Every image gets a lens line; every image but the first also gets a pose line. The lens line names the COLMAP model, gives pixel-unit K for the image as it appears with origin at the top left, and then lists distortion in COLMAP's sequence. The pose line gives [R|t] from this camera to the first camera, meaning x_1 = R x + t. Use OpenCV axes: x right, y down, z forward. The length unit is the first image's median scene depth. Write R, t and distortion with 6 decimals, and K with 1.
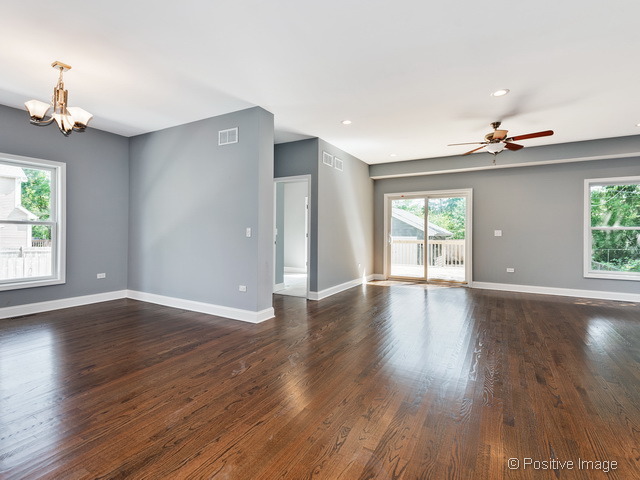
lens RADIAL K [[315.9, 0, 317.5], [0, 315.9, 232.7], [0, 0, 1]] dist [0.015900, -0.000108]
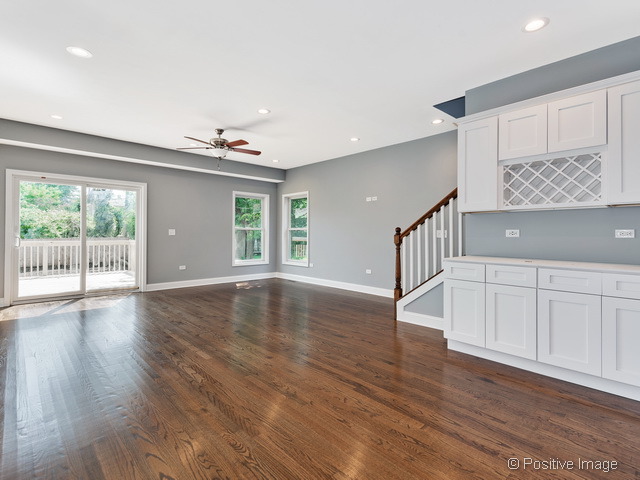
lens RADIAL K [[315.9, 0, 317.5], [0, 315.9, 232.7], [0, 0, 1]] dist [0.015900, -0.000108]
pose [[0.282427, 0.000410, 0.959289, -0.302092], [-0.006027, 0.999981, 0.001347, -0.001123], [-0.959270, -0.006162, 0.282424, 0.308806]]
